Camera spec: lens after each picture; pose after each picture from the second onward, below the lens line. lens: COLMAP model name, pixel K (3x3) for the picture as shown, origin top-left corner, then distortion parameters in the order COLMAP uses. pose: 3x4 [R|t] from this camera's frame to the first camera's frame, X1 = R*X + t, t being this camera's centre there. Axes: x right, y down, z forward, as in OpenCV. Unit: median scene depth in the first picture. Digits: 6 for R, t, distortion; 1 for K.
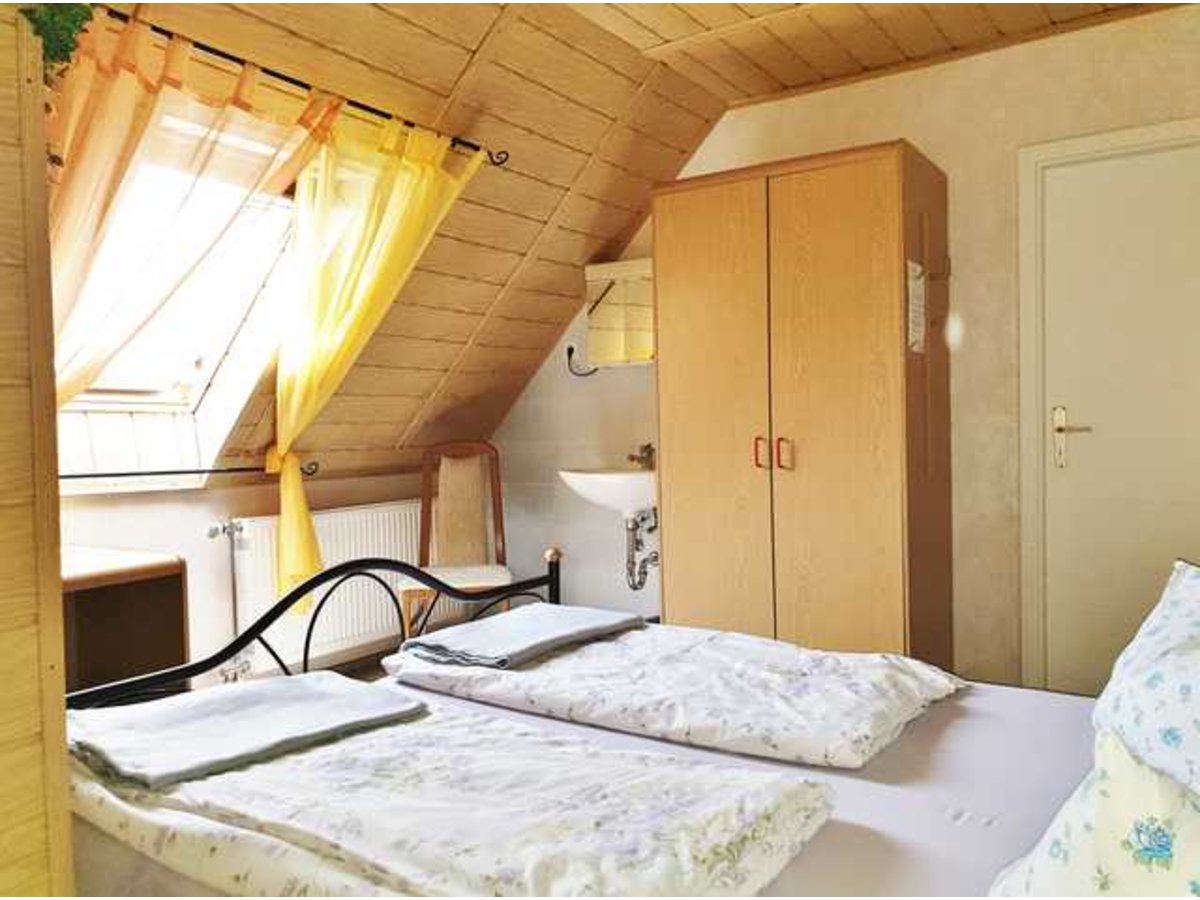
lens RADIAL K [[945.3, 0, 597.8], [0, 945.3, 427.6], [0, 0, 1]] dist [0.004553, 0.001364]
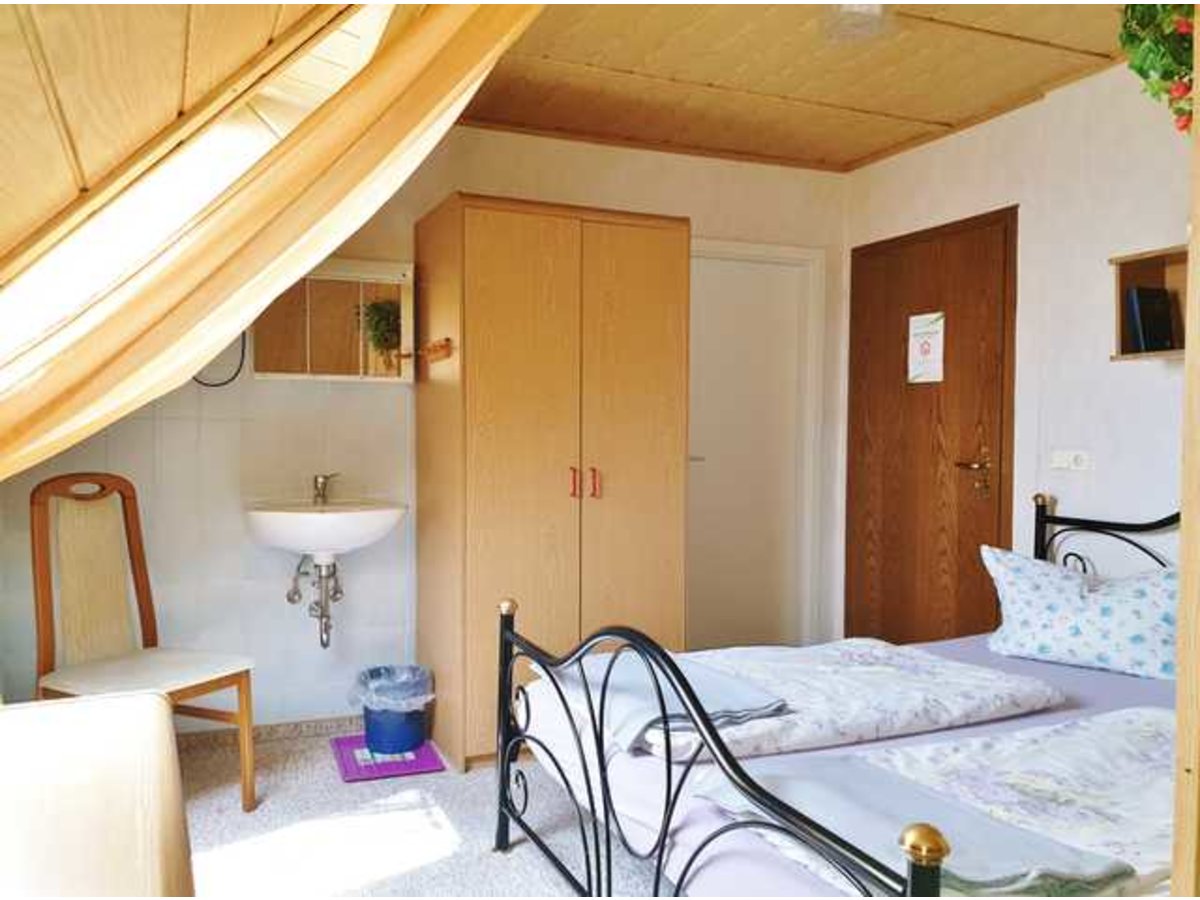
lens RADIAL K [[945.3, 0, 597.8], [0, 945.3, 427.6], [0, 0, 1]] dist [0.004553, 0.001364]
pose [[0.530585, 0.025016, 0.847263, -1.053487], [-0.010902, 0.999683, -0.022689, -0.016427], [-0.847562, 0.002802, 0.530689, 0.654987]]
